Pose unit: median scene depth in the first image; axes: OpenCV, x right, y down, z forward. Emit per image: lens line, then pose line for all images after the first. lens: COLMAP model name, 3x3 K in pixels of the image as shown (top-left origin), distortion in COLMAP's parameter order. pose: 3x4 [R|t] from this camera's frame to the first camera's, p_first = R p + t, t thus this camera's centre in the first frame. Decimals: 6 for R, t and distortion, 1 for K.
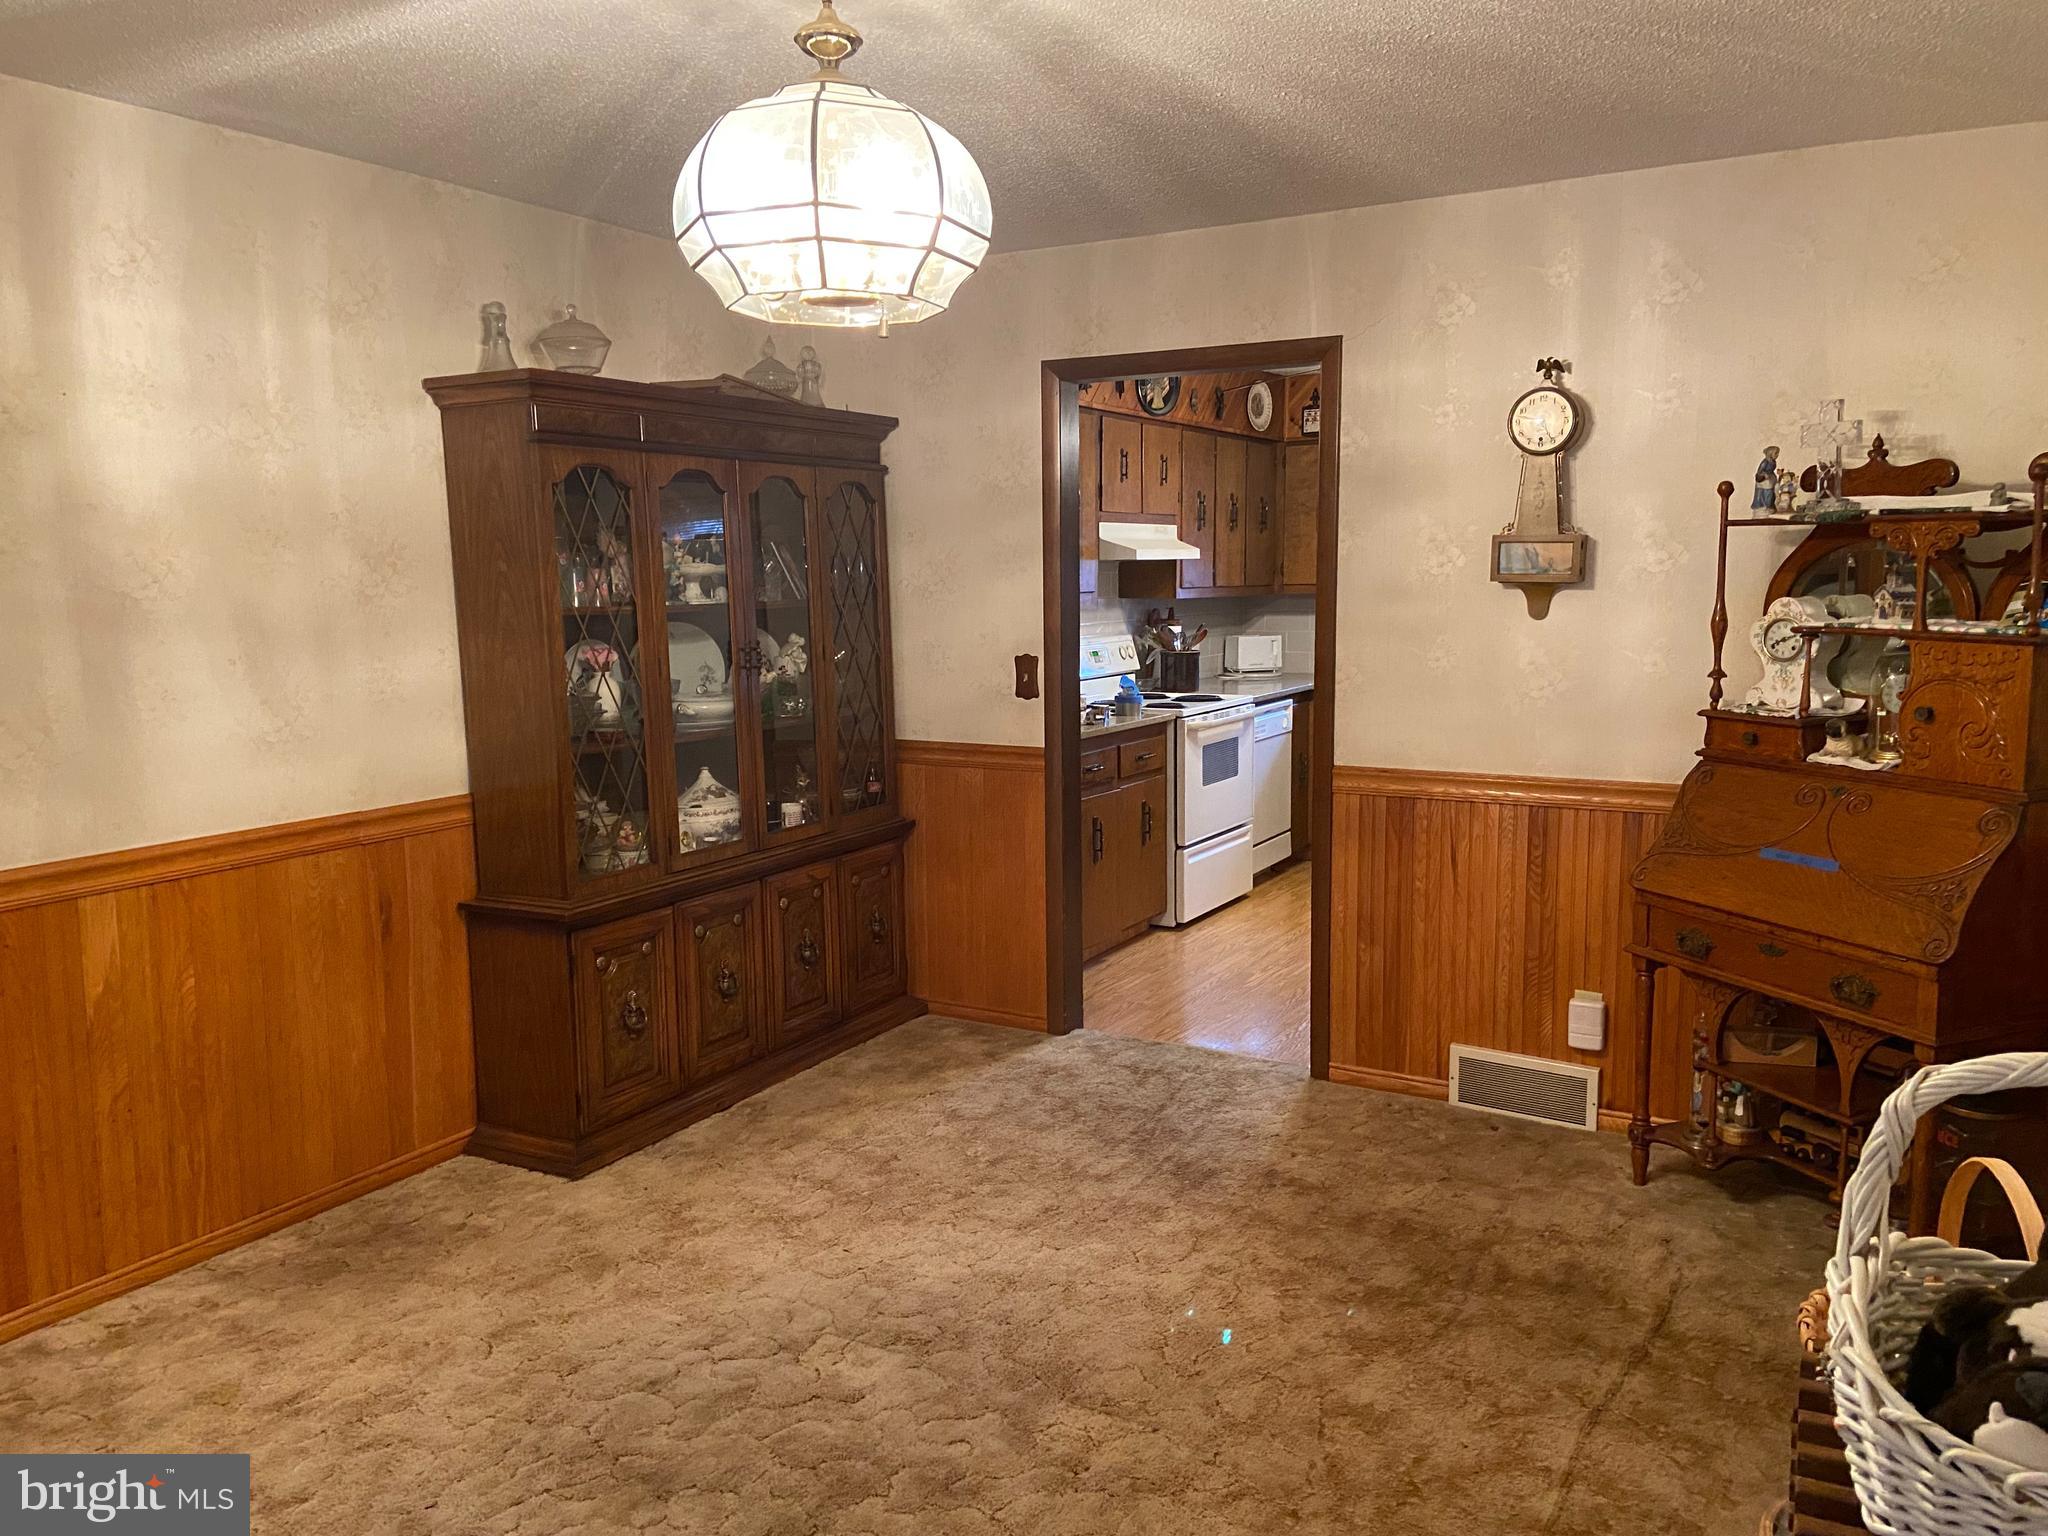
lens RADIAL K [[1556.1, 0, 1022.7], [0, 1556.1, 779.3], [0, 0, 1]] dist [0.147392, -0.160949]
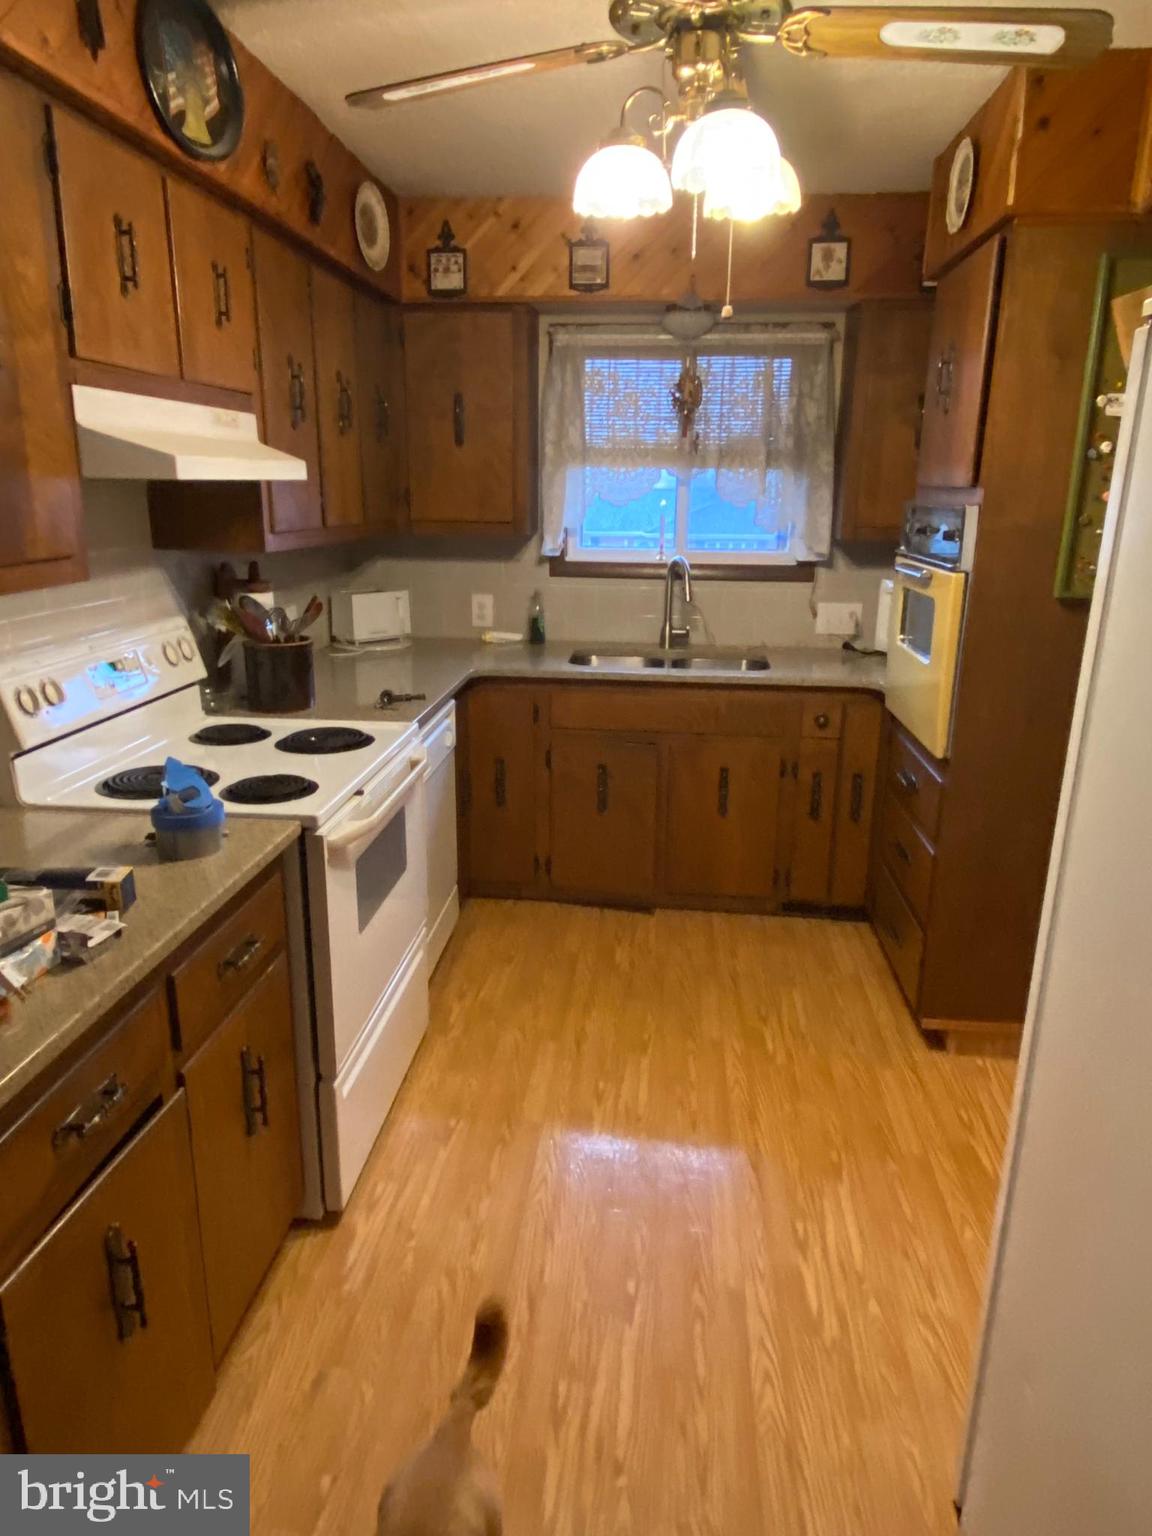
lens RADIAL K [[979.0, 0, 576.0], [0, 979.0, 768.0], [0, 0, 1]] dist [0.000919, -0.001823]
pose [[0.908086, -0.095701, 0.407702, 0.049054], [0.034137, 0.987215, 0.155698, -0.089660], [-0.417389, -0.127470, 0.899743, 0.624798]]
